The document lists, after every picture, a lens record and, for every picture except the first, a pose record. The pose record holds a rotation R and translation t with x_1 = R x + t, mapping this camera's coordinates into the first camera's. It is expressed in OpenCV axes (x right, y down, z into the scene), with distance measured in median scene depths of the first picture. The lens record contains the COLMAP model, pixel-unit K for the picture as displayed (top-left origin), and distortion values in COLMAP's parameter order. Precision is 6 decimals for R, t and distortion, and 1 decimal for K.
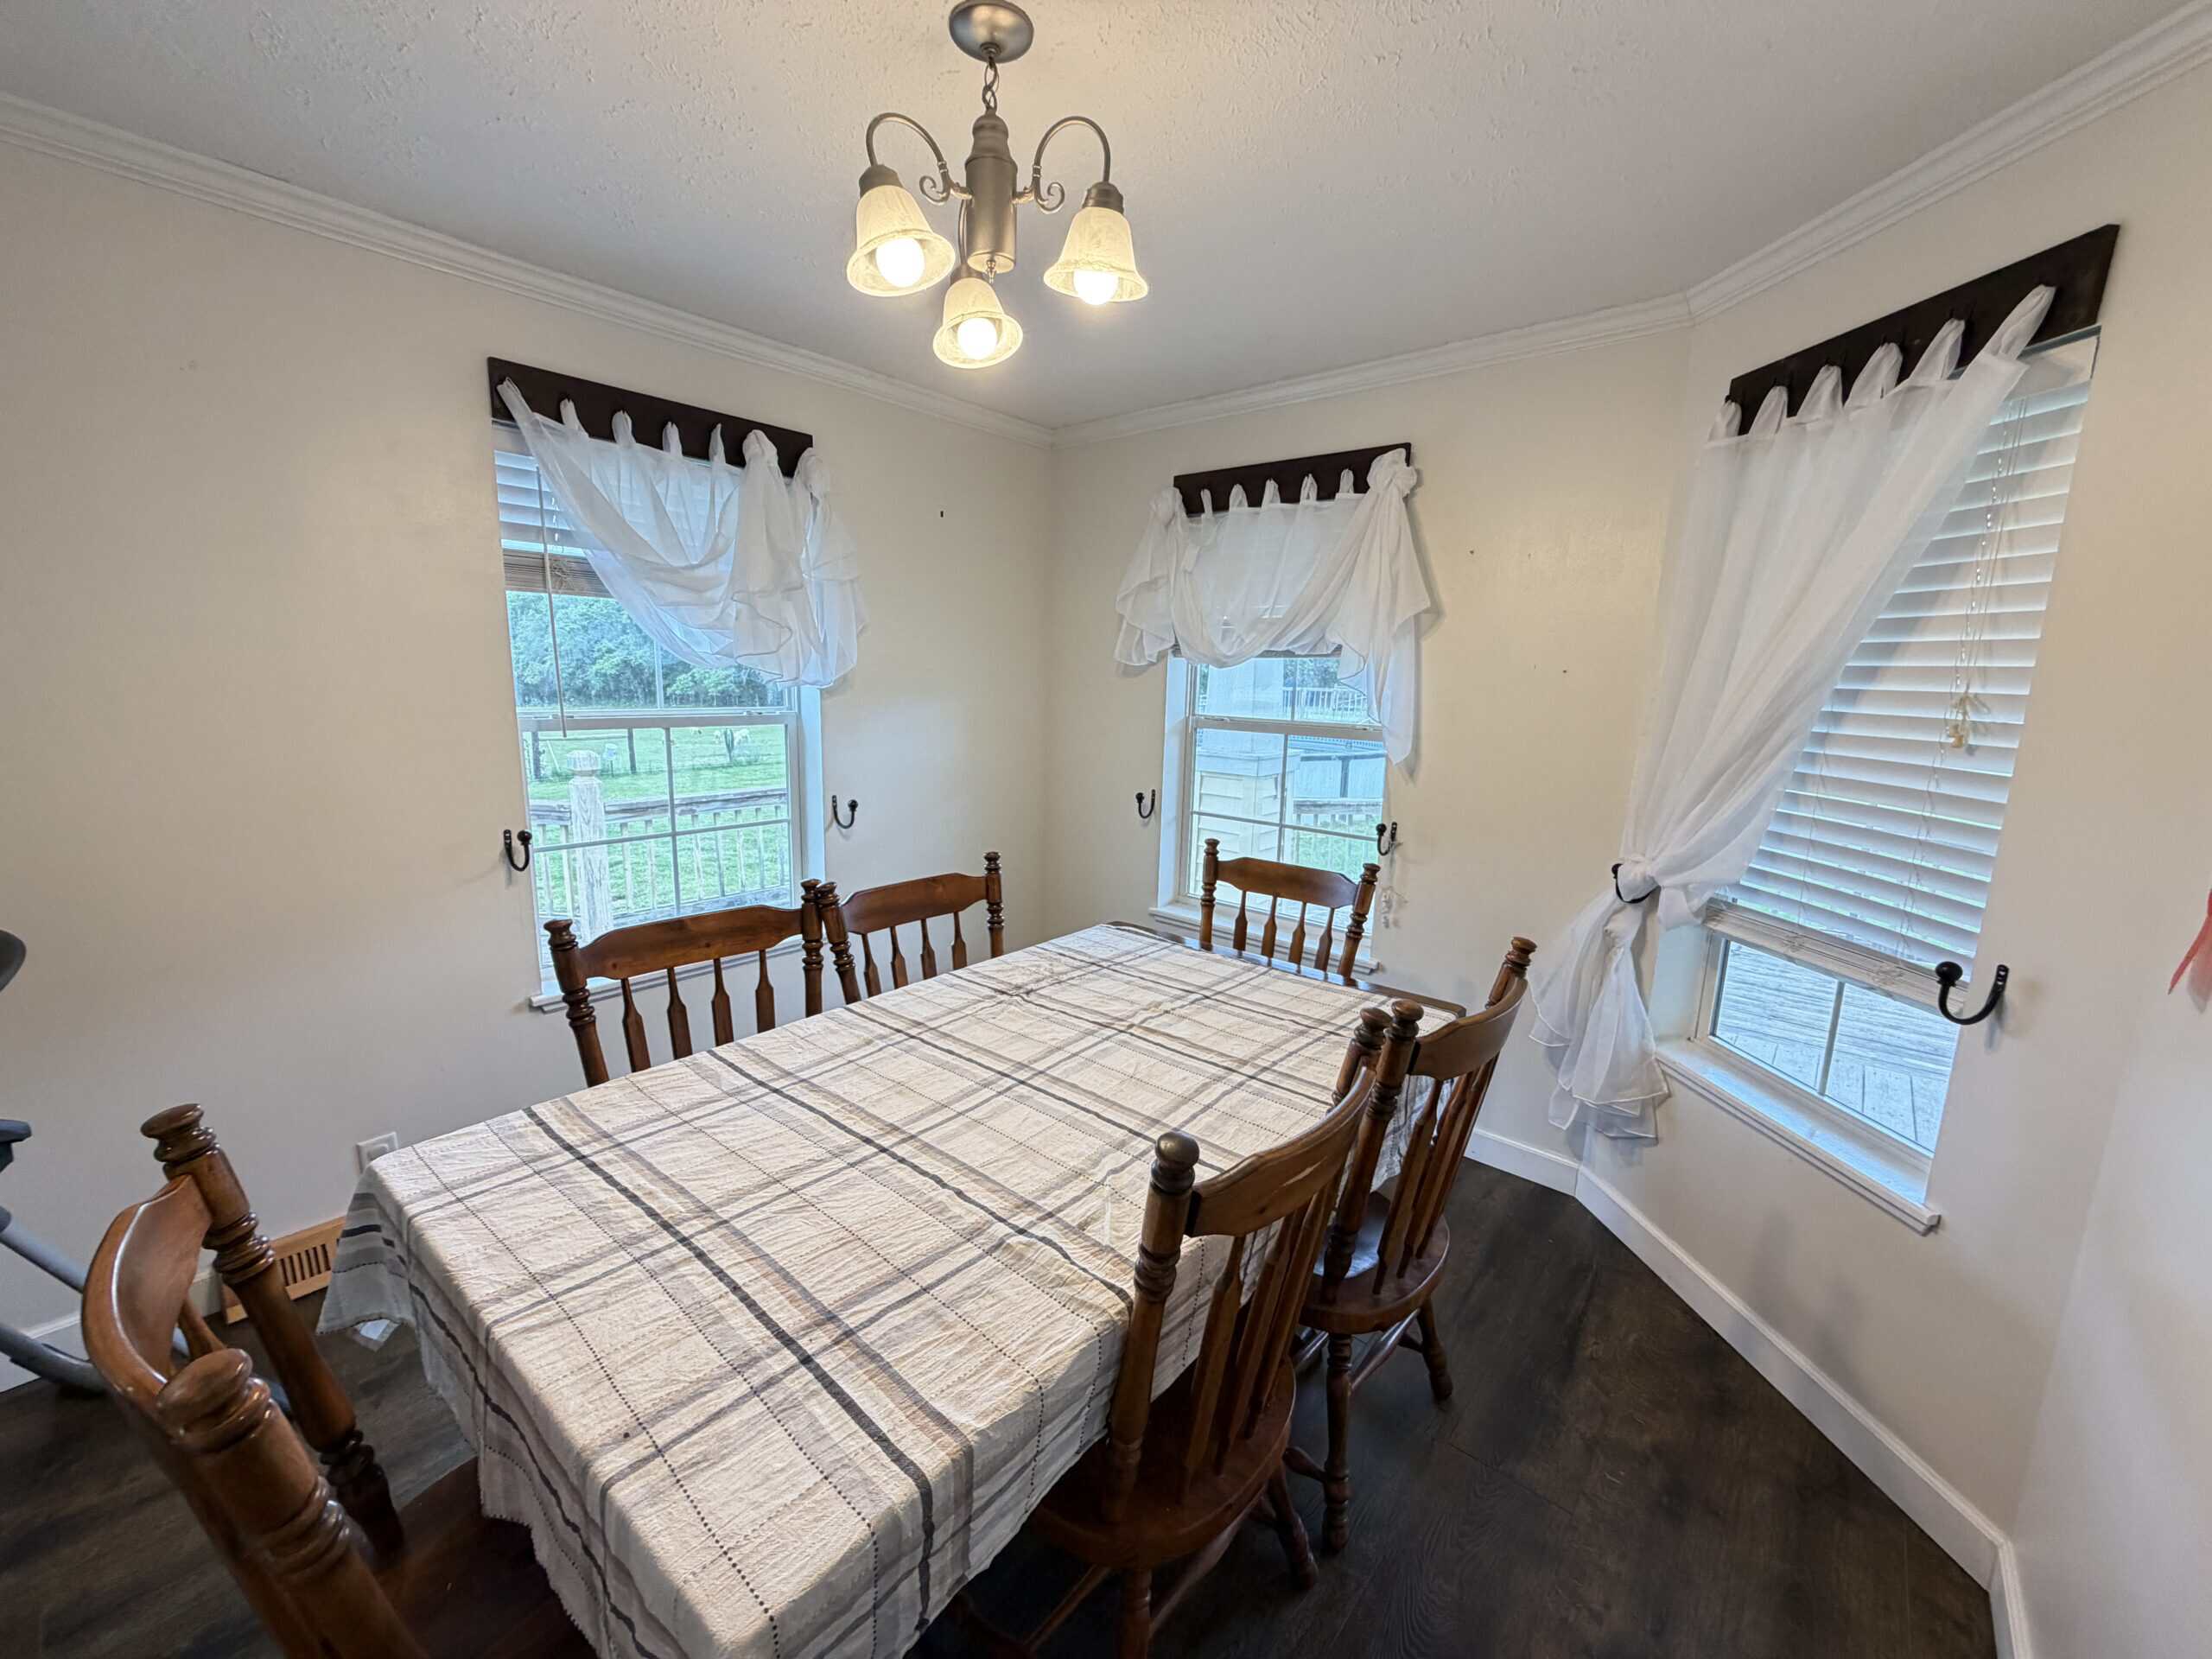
lens RADIAL K [[879.7, 0, 1084.7], [0, 879.7, 825.5], [0, 0, 1]] dist [0.001814, -0.000067]
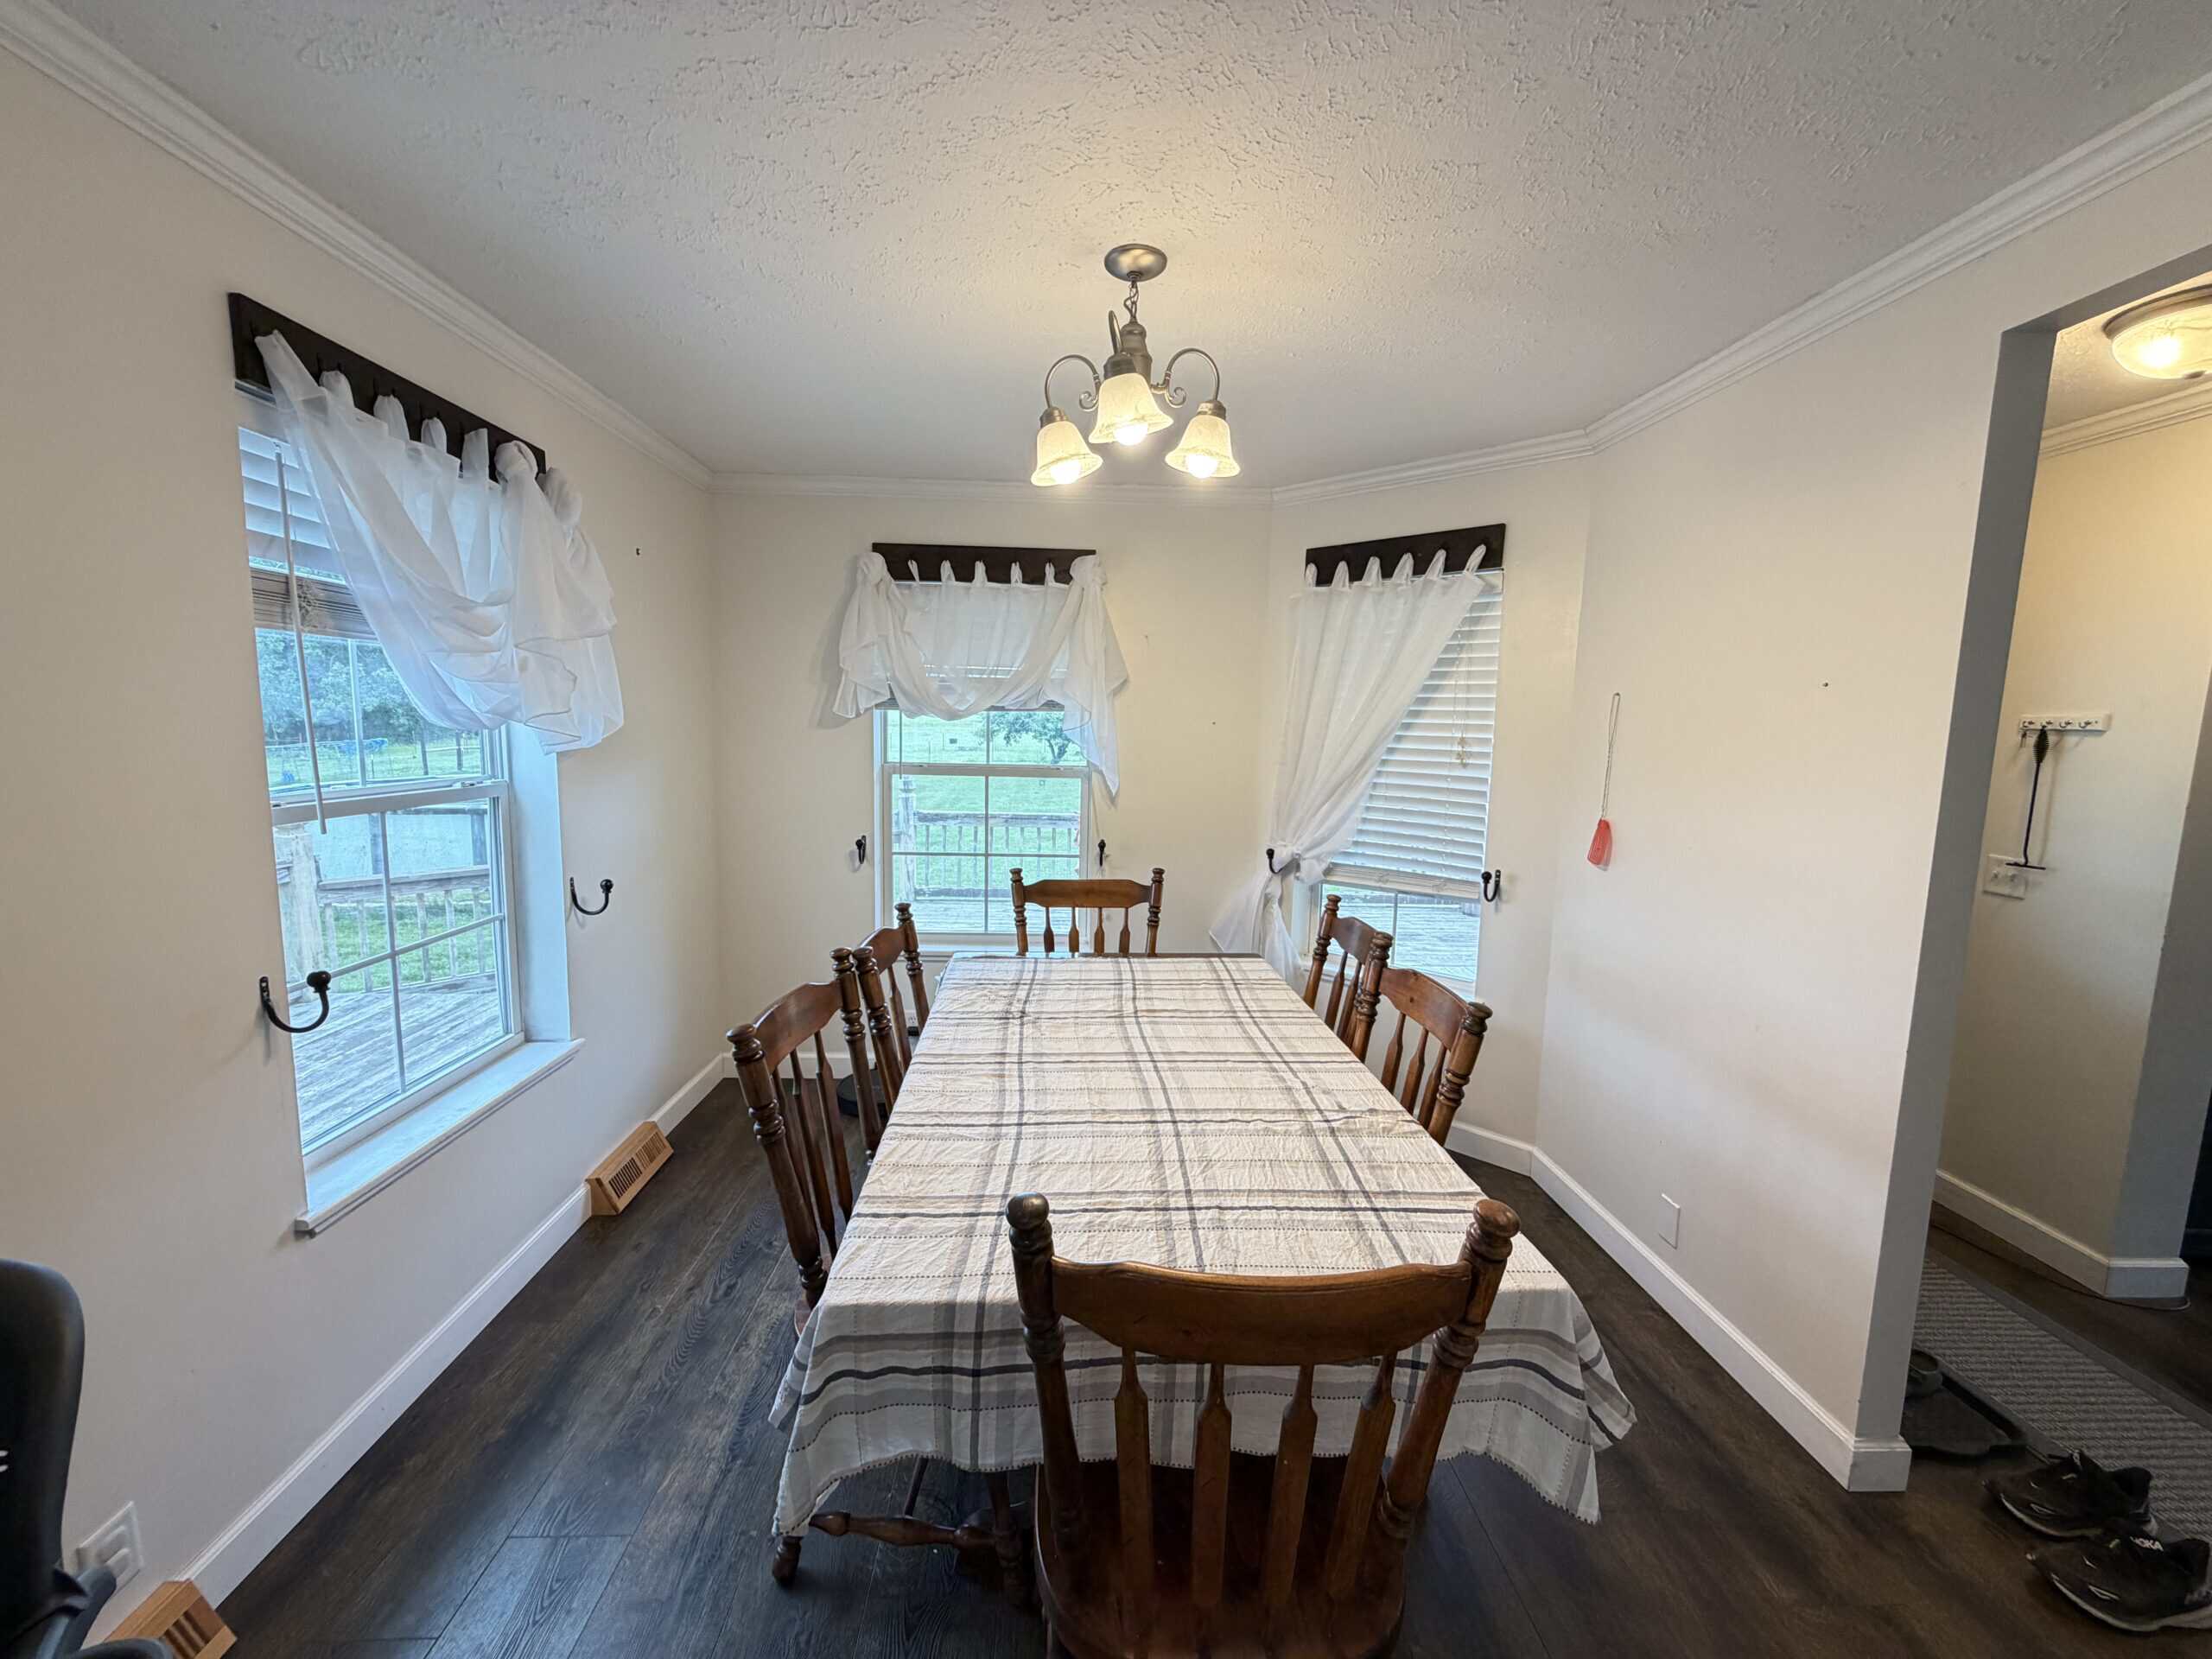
lens RADIAL K [[881.5, 0, 1100.4], [0, 881.5, 831.1], [0, 0, 1]] dist [0.000260, -0.000474]
pose [[0.734090, -0.094977, 0.672378, -0.646518], [0.116401, 0.993115, 0.013198, -0.042112], [-0.669002, 0.068577, 0.740091, 0.064496]]
